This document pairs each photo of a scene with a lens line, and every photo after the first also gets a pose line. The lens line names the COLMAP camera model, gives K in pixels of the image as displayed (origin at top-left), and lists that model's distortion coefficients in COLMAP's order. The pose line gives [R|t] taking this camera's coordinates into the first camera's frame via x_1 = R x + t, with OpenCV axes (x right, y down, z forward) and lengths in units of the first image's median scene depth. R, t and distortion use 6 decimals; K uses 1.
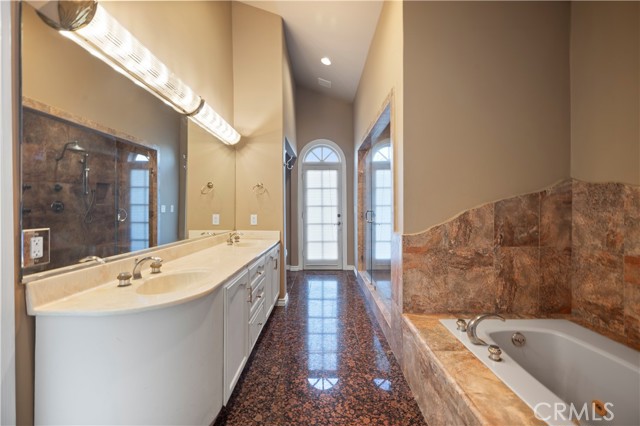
lens RADIAL K [[252.3, 0, 319.7], [0, 252.3, 210.3], [0, 0, 1]] dist [0.001578, 0.000202]
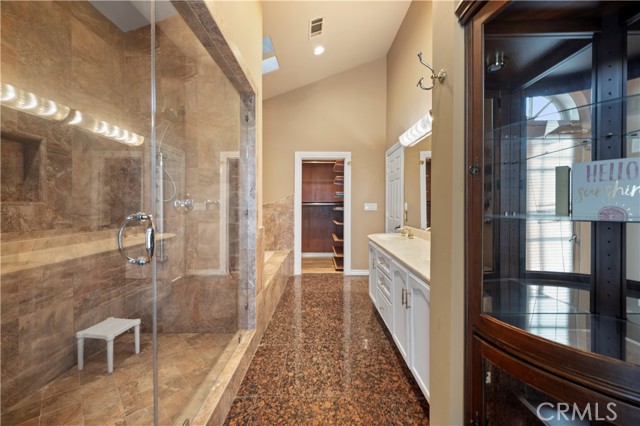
lens RADIAL K [[252.3, 0, 319.2], [0, 252.3, 209.1], [0, 0, 1]] dist [0.001578, 0.000202]
pose [[-0.999993, 0.001540, -0.003302, 0.039859], [0.001473, 0.999793, 0.020273, -0.013676], [0.003332, 0.020268, -0.999789, 1.826930]]
